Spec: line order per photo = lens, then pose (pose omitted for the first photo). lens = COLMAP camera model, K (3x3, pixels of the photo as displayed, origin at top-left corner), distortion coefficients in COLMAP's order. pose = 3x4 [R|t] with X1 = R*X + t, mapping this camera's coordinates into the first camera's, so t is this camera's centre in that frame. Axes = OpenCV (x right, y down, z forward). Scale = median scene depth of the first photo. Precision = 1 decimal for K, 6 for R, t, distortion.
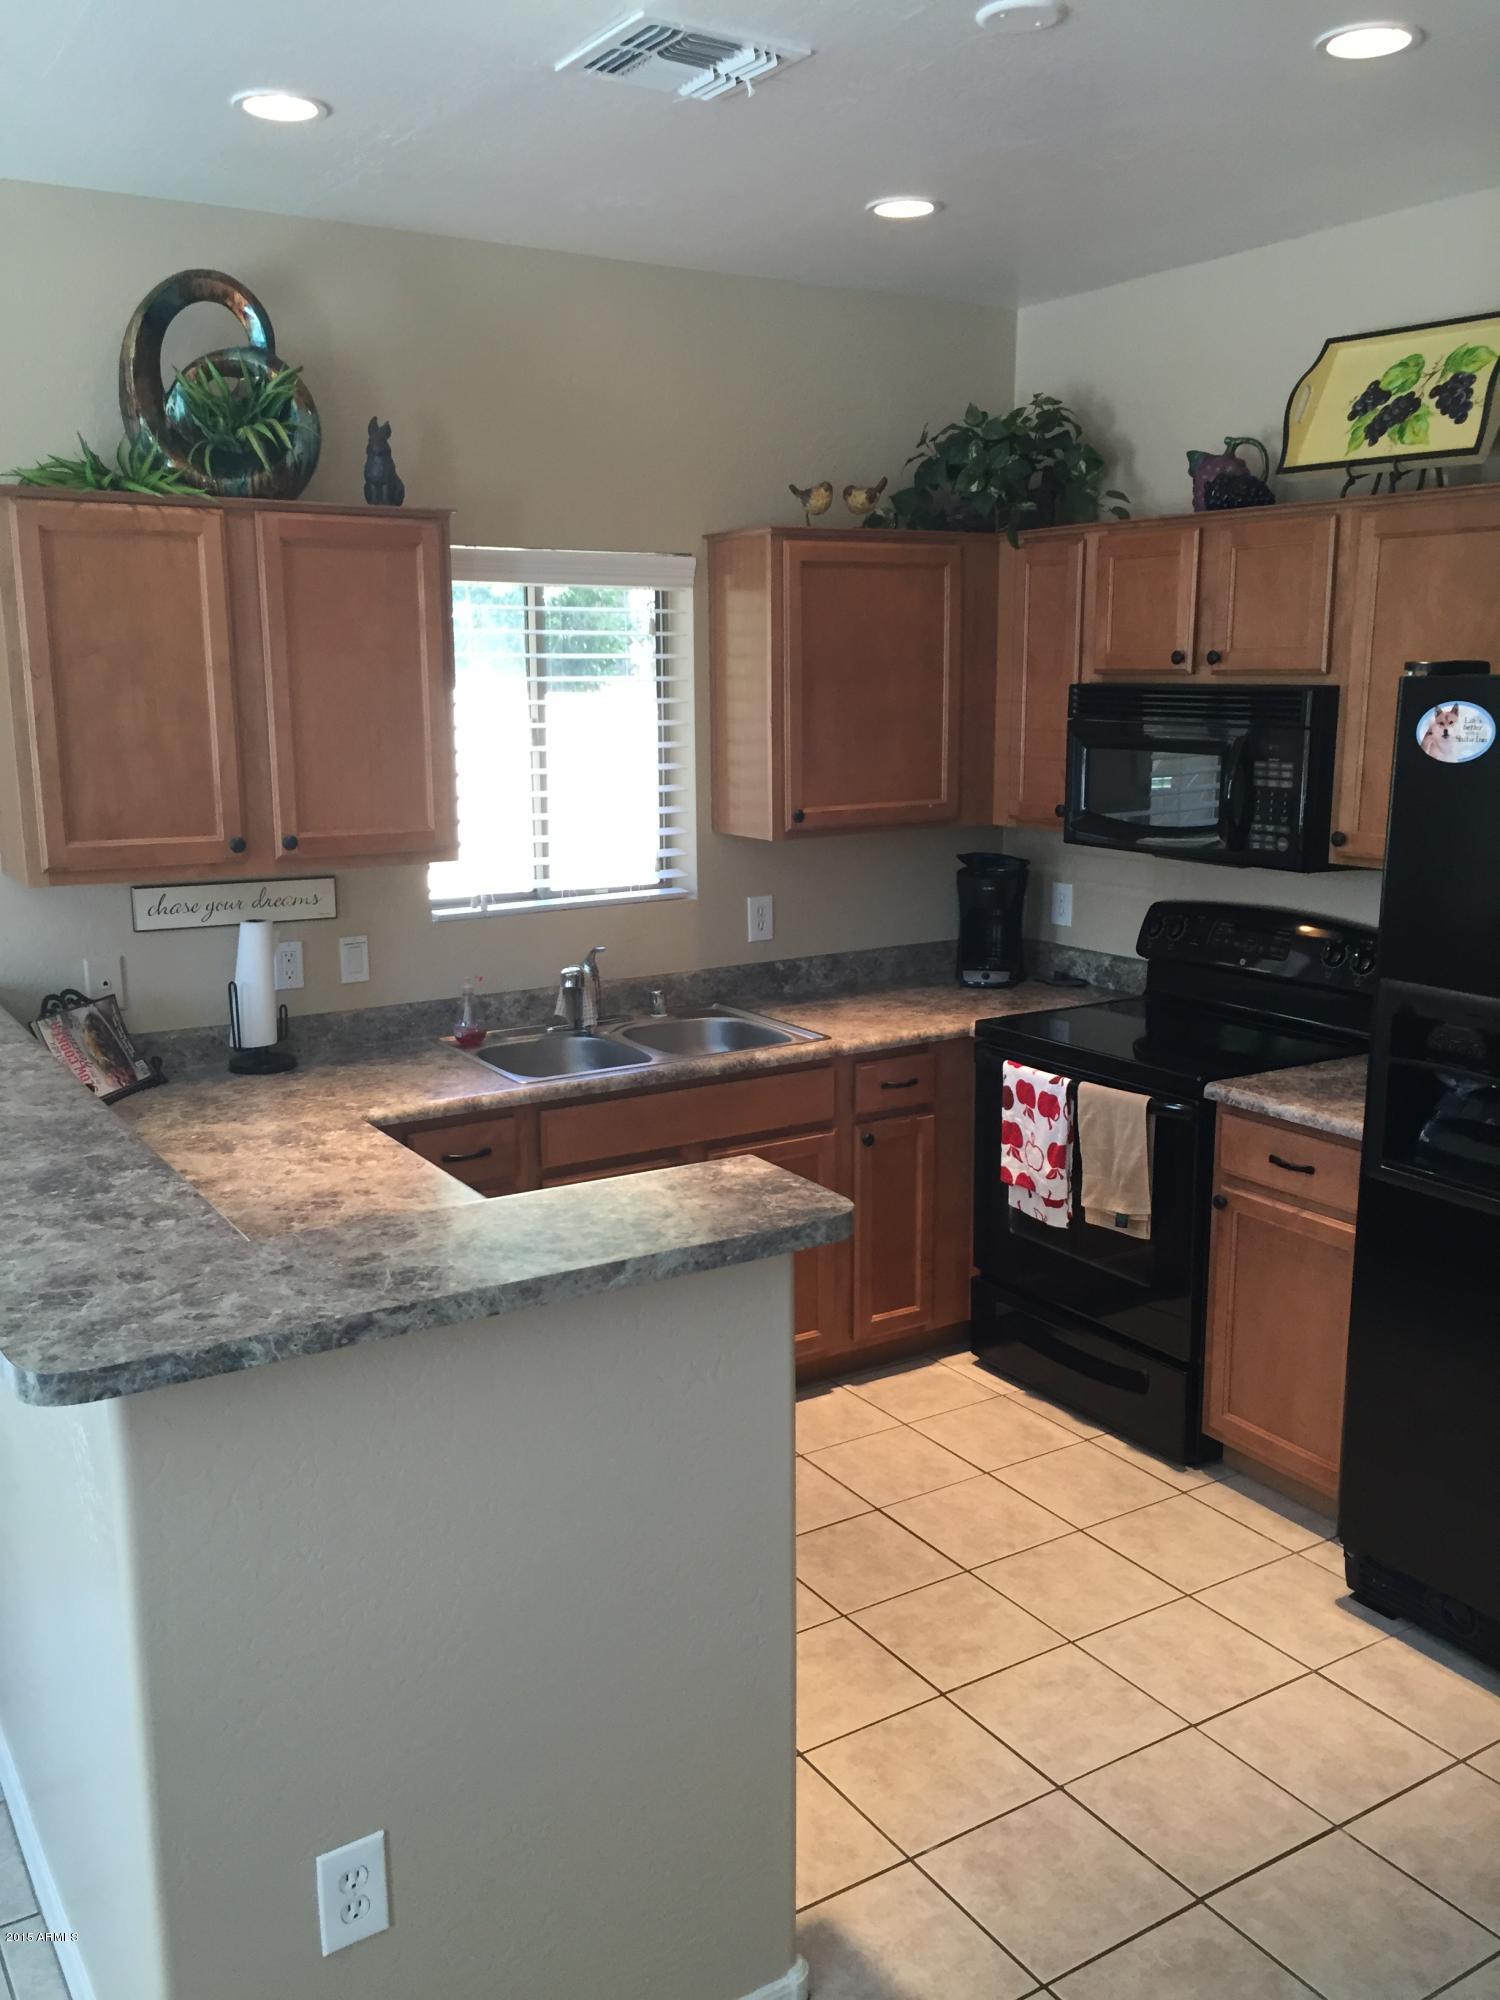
lens RADIAL K [[1723.8, 0, 756.1], [0, 1723.8, 1006.9], [0, 0, 1]] dist [0.024986, 0.004736]
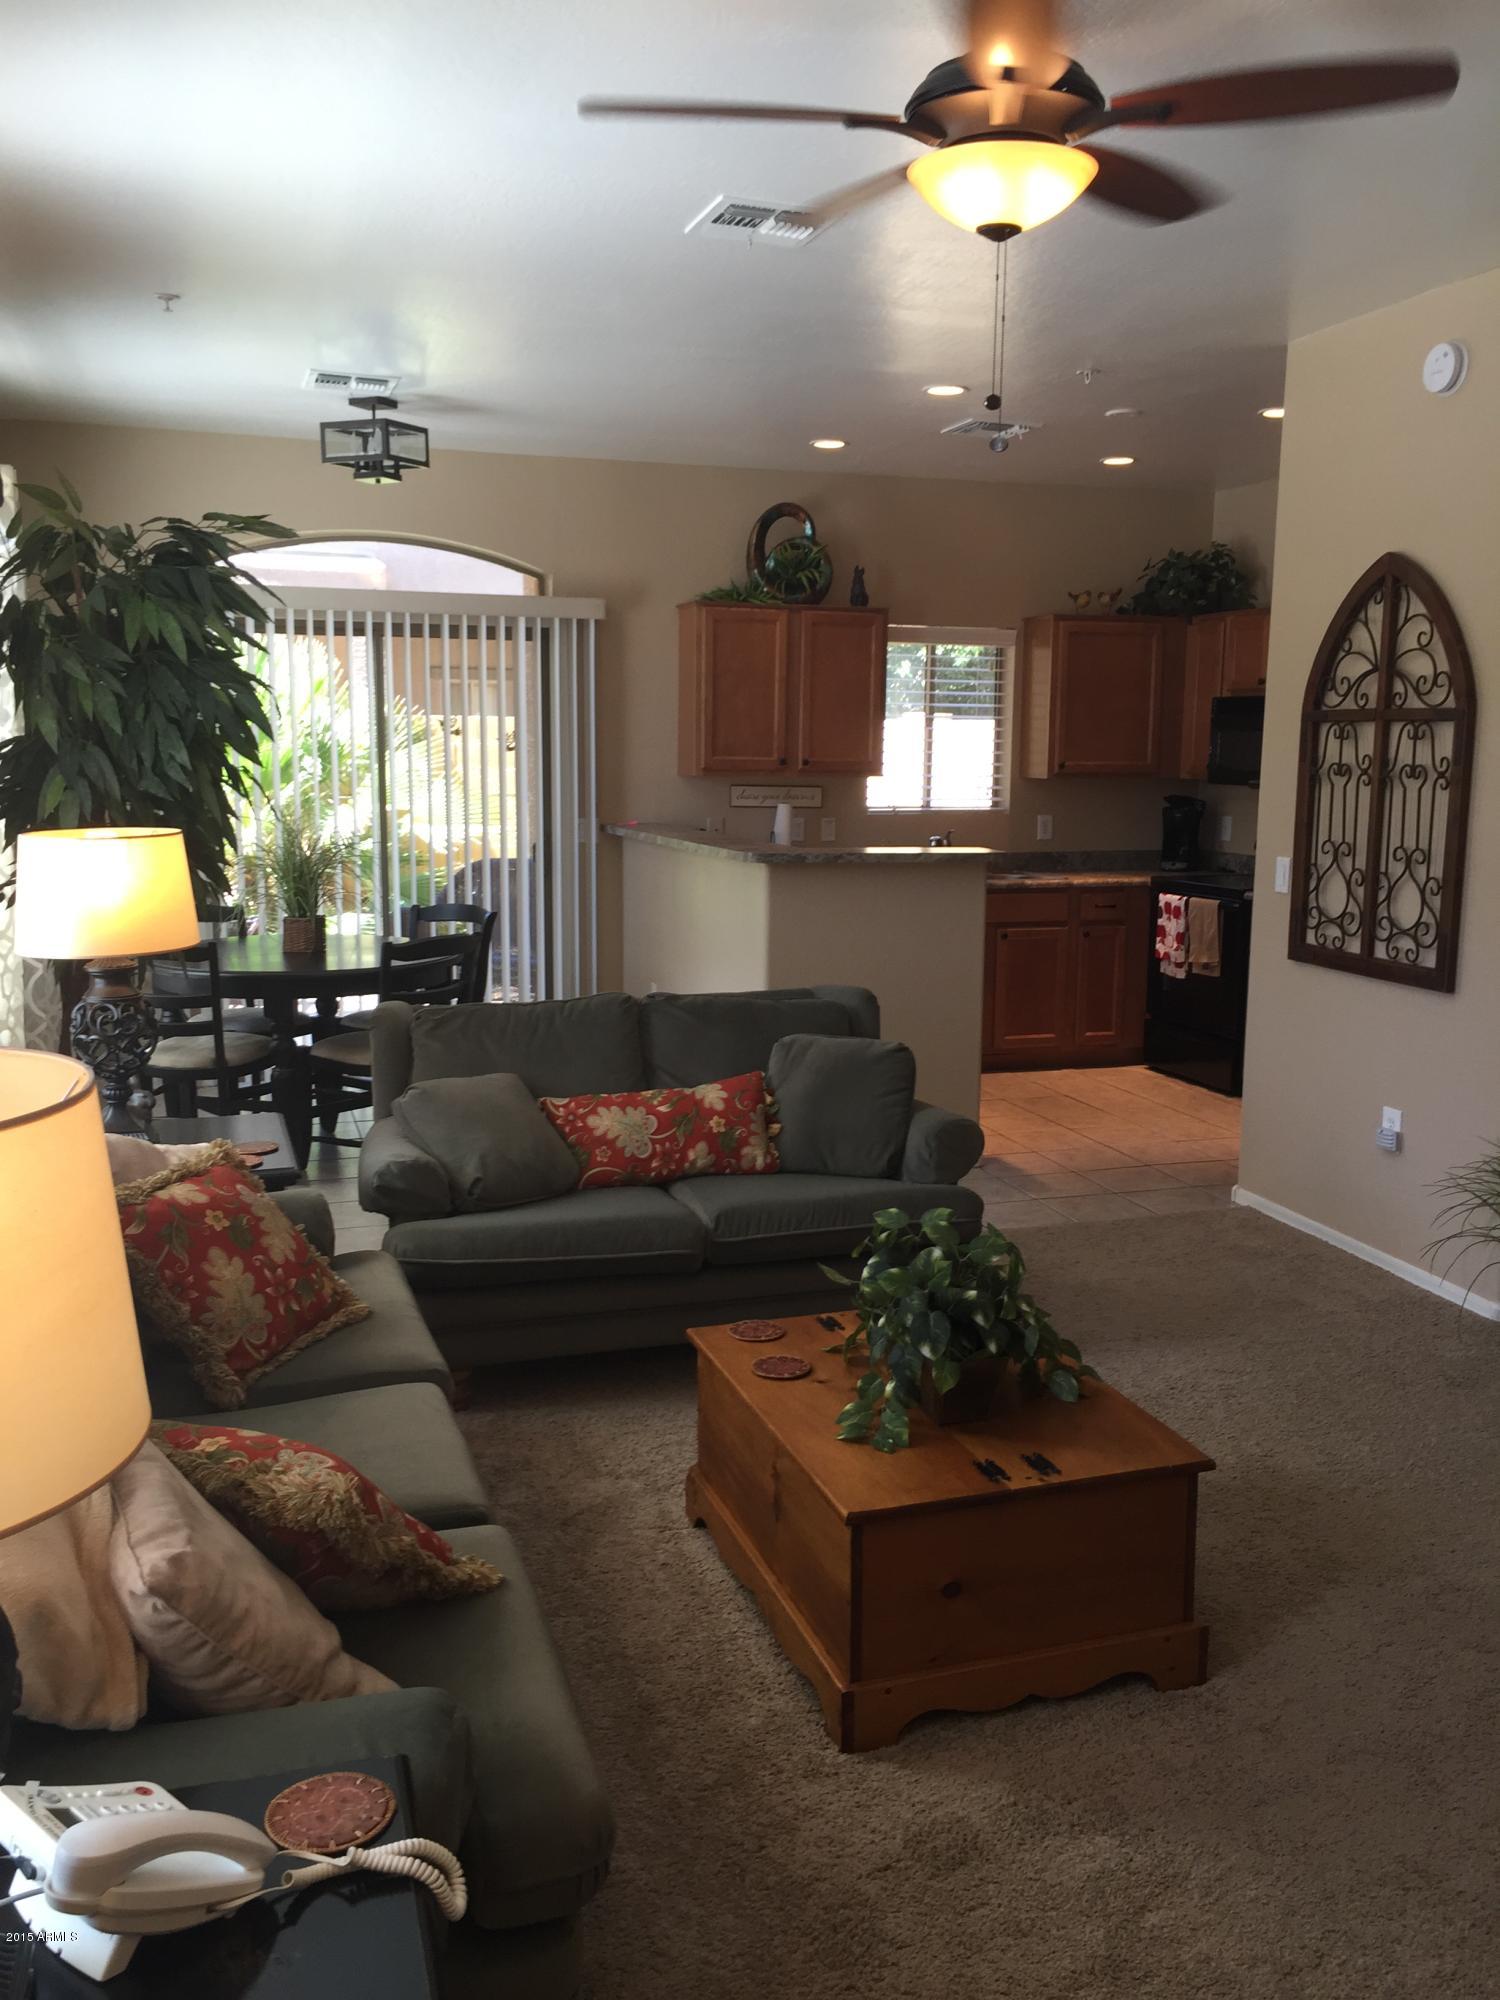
lens RADIAL K [[1723.8, 0, 756.1], [0, 1723.8, 1006.9], [0, 0, 1]] dist [0.024986, 0.004736]
pose [[0.968687, 0.055127, -0.242088, 0.180181], [-0.064247, 0.997485, -0.029936, 0.241737], [0.239829, 0.044552, 0.969792, -0.944536]]
